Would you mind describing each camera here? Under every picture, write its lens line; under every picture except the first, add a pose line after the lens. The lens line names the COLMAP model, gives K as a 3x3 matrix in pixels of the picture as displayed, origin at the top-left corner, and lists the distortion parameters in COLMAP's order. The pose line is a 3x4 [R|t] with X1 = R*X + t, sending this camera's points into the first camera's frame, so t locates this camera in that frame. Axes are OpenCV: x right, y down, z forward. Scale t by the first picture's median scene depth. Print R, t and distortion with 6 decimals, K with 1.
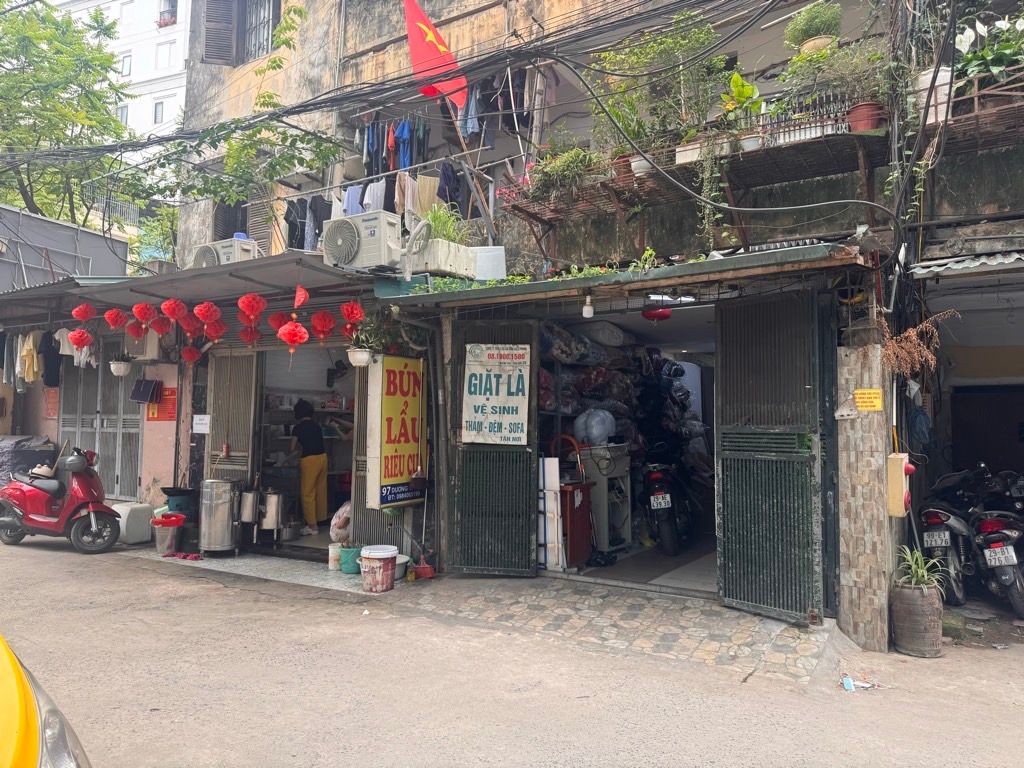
lens RADIAL K [[737.8, 0, 500.8], [0, 737.8, 374.5], [0, 0, 1]] dist [0.035362, -0.043406]
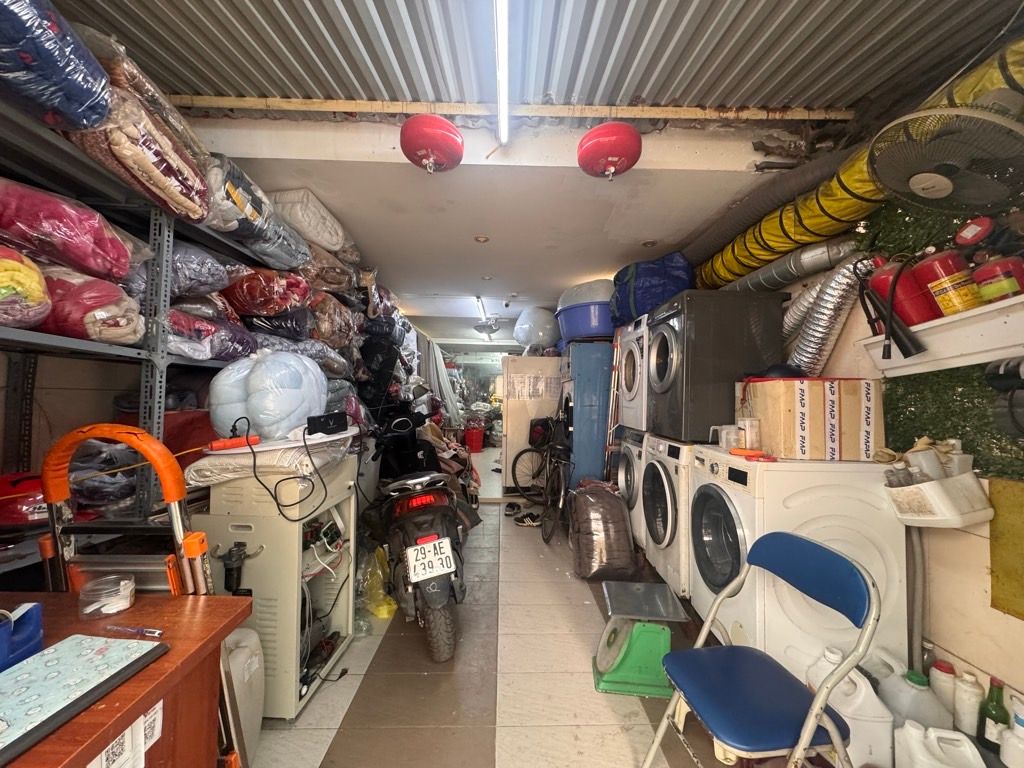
lens RADIAL K [[415.1, 0, 512.0], [0, 415.1, 382.8], [0, 0, 1]] dist [-0.002468, 0.000213]
pose [[0.827770, 0.022794, 0.560604, 0.112509], [-0.048656, 0.998327, 0.031251, 0.054130], [-0.558953, -0.053145, 0.827494, 0.765901]]
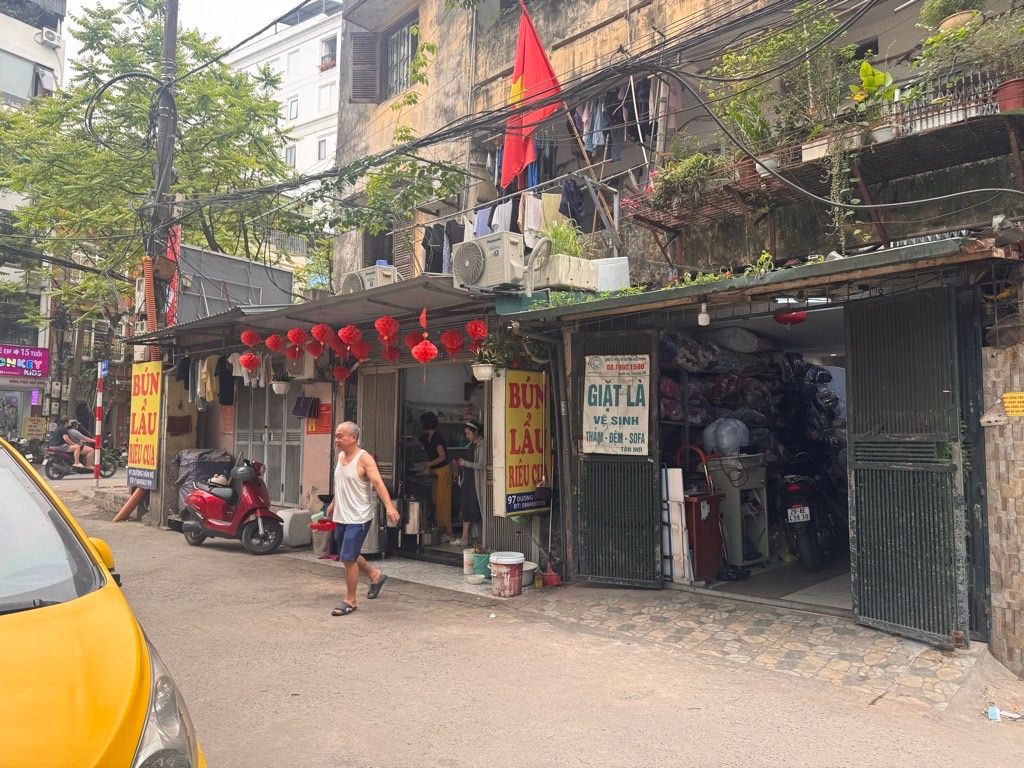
lens RADIAL K [[737.8, 0, 503.4], [0, 737.8, 375.6], [0, 0, 1]] dist [0.035362, -0.043406]
pose [[0.978970, -0.026184, -0.202319, 0.041649], [0.023604, 0.999607, -0.015152, -0.001511], [0.202636, 0.010058, 0.979202, -0.017218]]
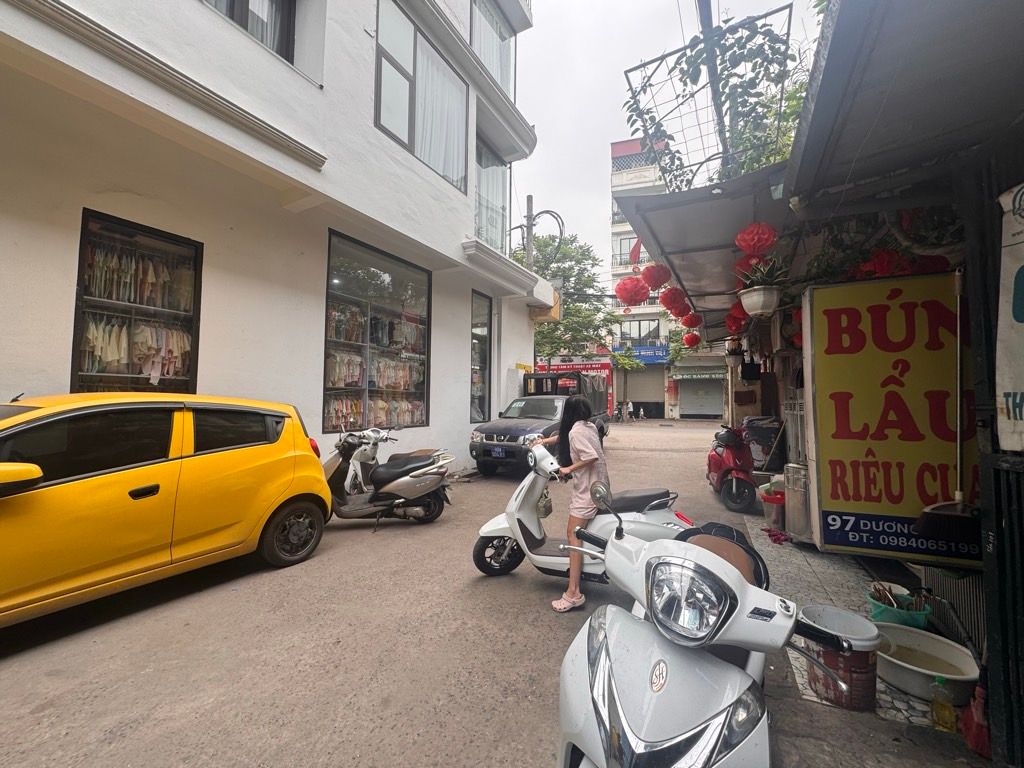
lens RADIAL K [[415.1, 0, 519.6], [0, 415.1, 386.1], [0, 0, 1]] dist [-0.002468, 0.000213]
pose [[0.092920, -0.054035, -0.994206, 0.122471], [0.062259, 0.996888, -0.048362, 0.046231], [0.993725, -0.057405, 0.095994, 0.630105]]
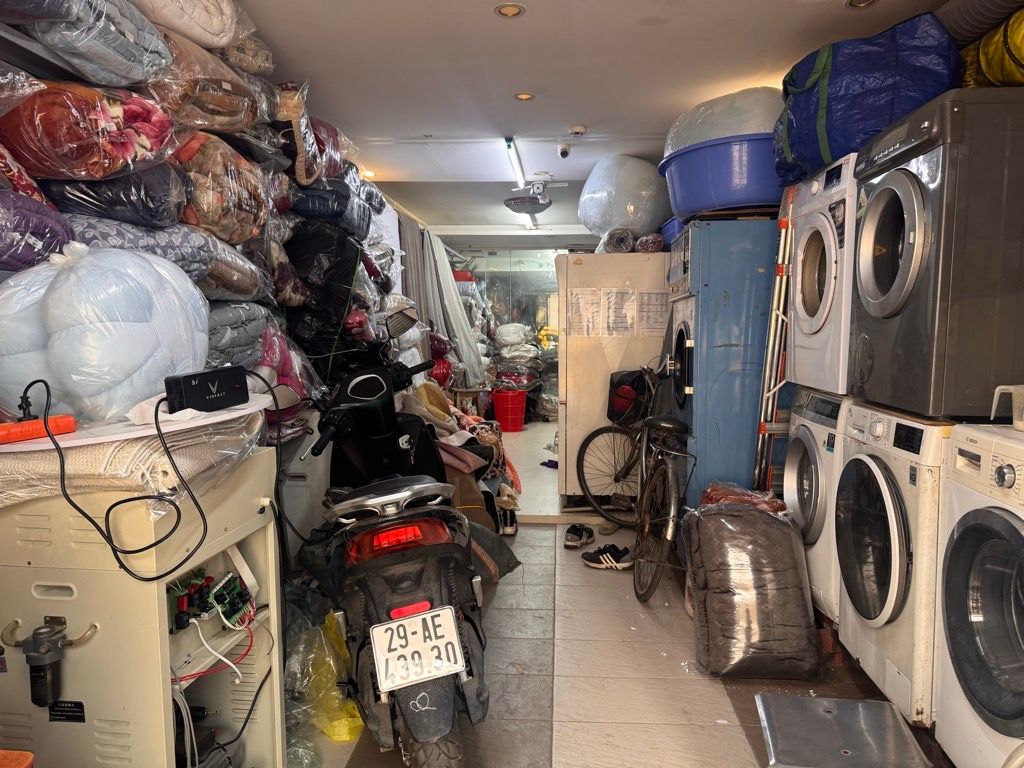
lens RADIAL K [[737.8, 0, 510.6], [0, 737.8, 390.8], [0, 0, 1]] dist [0.035362, -0.043406]
pose [[0.875067, -0.049717, 0.481442, 0.132954], [-0.025453, 0.988607, 0.148355, 0.056176], [-0.483333, -0.142075, 0.863831, 0.792535]]
